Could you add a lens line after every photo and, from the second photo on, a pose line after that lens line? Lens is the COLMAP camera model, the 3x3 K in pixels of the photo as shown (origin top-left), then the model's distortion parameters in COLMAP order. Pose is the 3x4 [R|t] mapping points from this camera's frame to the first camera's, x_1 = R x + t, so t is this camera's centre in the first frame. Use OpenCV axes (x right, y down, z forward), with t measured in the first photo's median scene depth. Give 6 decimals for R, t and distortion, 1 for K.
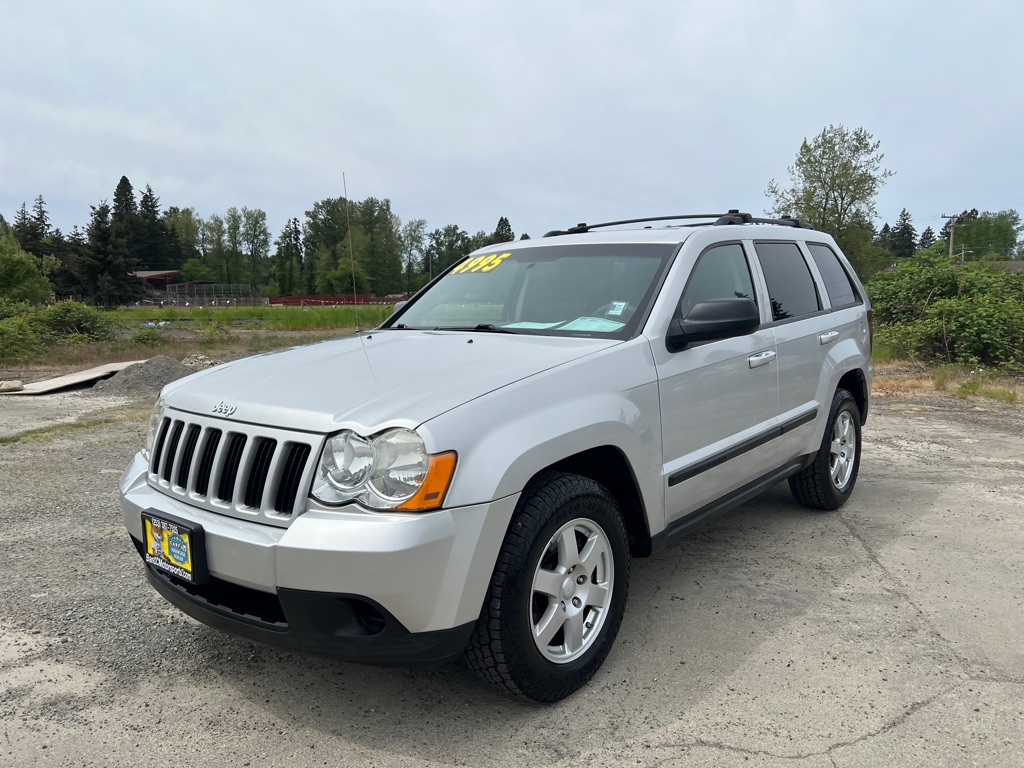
lens RADIAL K [[768.7, 0, 521.9], [0, 768.7, 378.6], [0, 0, 1]] dist [0.049648, -0.057372]
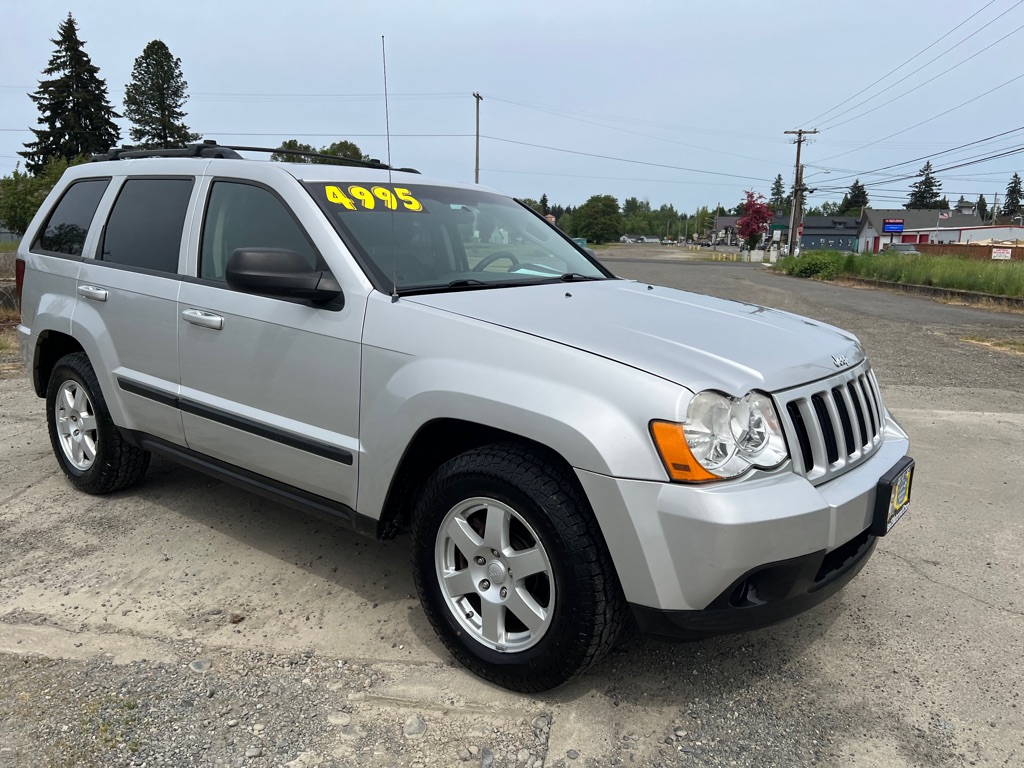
lens RADIAL K [[768.7, 0, 520.6], [0, 768.7, 378.2], [0, 0, 1]] dist [0.049648, -0.057372]
pose [[-0.029187, -0.165767, 0.985733, -1.011182], [0.096727, 0.981057, 0.167845, -0.107791], [-0.994883, 0.100246, -0.012600, 1.066963]]
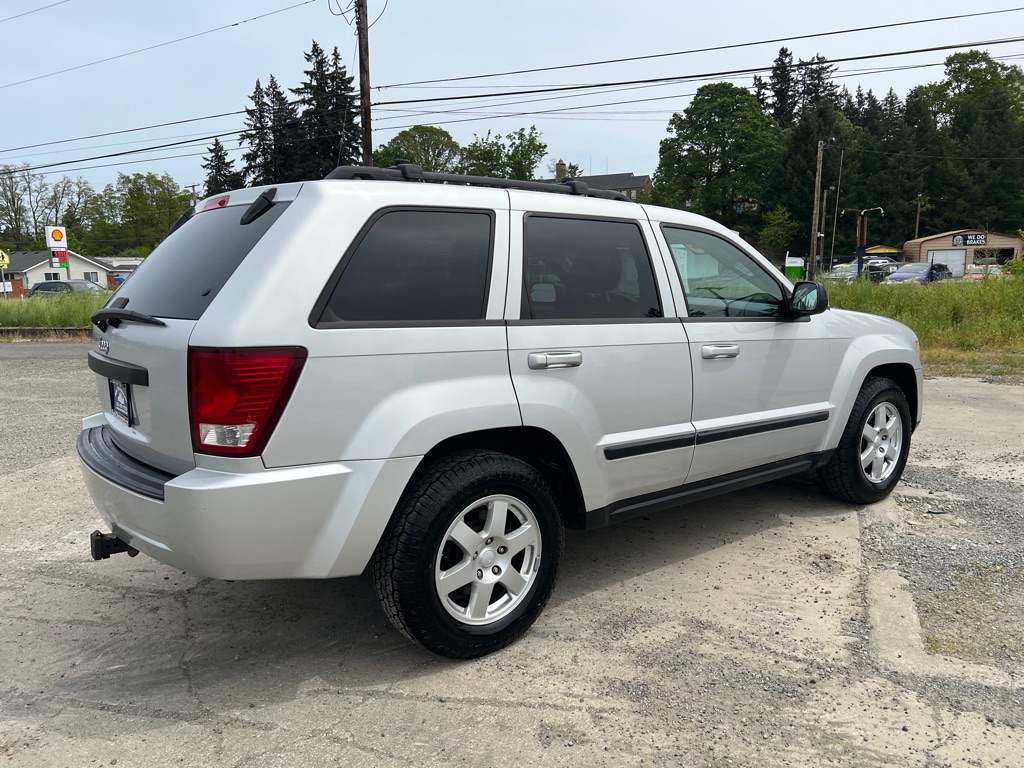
lens RADIAL K [[768.7, 0, 522.4], [0, 768.7, 390.5], [0, 0, 1]] dist [0.049648, -0.057372]
pose [[-0.977044, 0.000914, 0.213034, -0.040122], [0.057654, 0.963809, 0.260286, -0.290838], [-0.205086, 0.266593, -0.941737, 2.458878]]
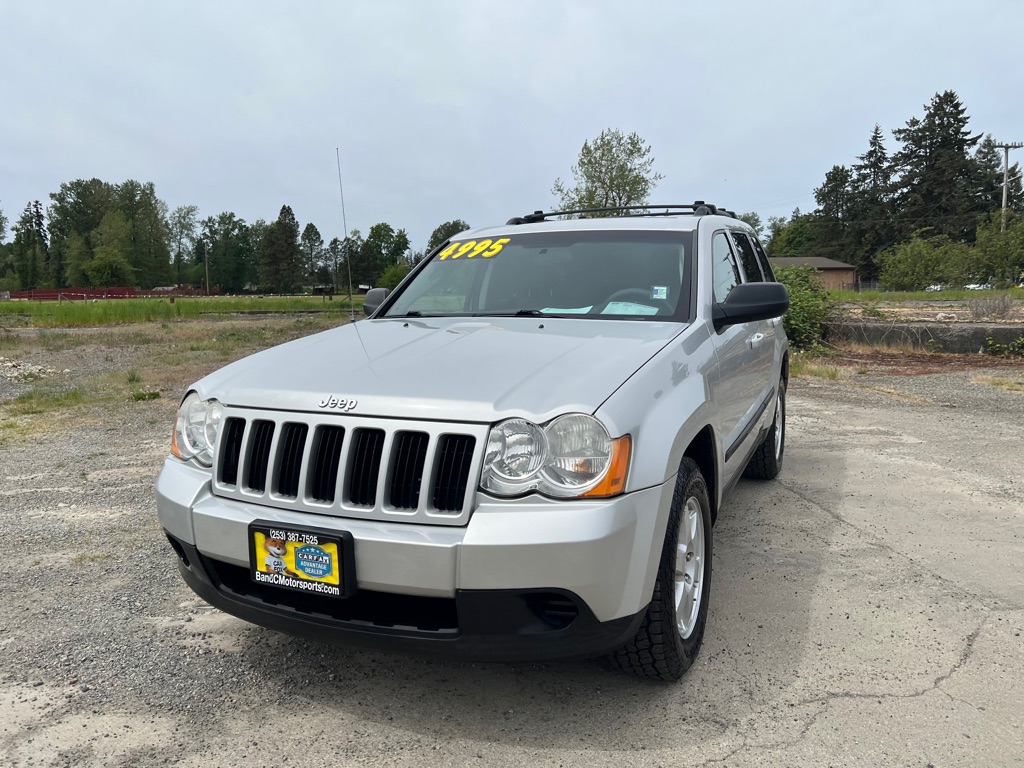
lens RADIAL K [[768.7, 0, 522.3], [0, 768.7, 381.3], [0, 0, 1]] dist [0.049648, -0.057372]
pose [[0.963539, -0.033739, 0.265431, -0.312365], [0.030515, 0.999402, 0.016262, 0.003912], [-0.265821, -0.007569, 0.963993, 0.057090]]
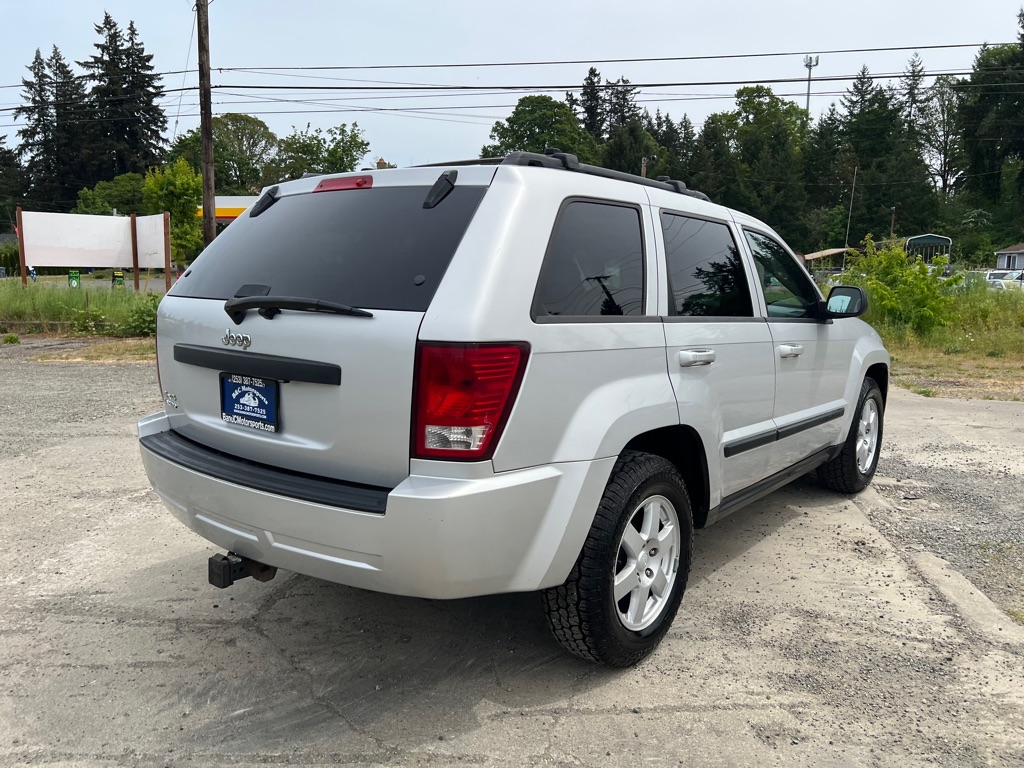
lens RADIAL K [[768.7, 0, 520.8], [0, 768.7, 379.5], [0, 0, 1]] dist [0.049648, -0.057372]
pose [[-0.999779, 0.006808, -0.019890, 0.316938], [0.001584, 0.967826, 0.251616, -0.290721], [0.020963, 0.251529, -0.967623, 2.465500]]
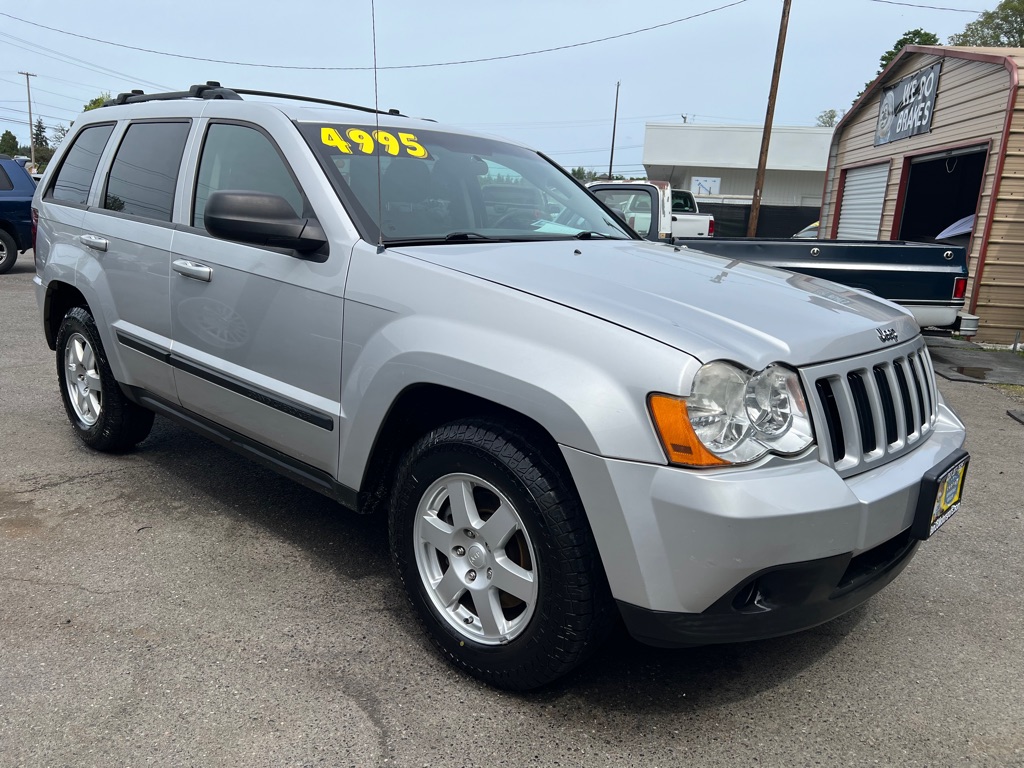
lens RADIAL K [[768.7, 0, 506.5], [0, 768.7, 393.3], [0, 0, 1]] dist [0.049648, -0.057372]
pose [[0.056729, -0.213433, 0.975309, -0.936866], [0.073255, 0.975139, 0.209135, -0.079712], [-0.995698, 0.059582, 0.070954, 1.020771]]
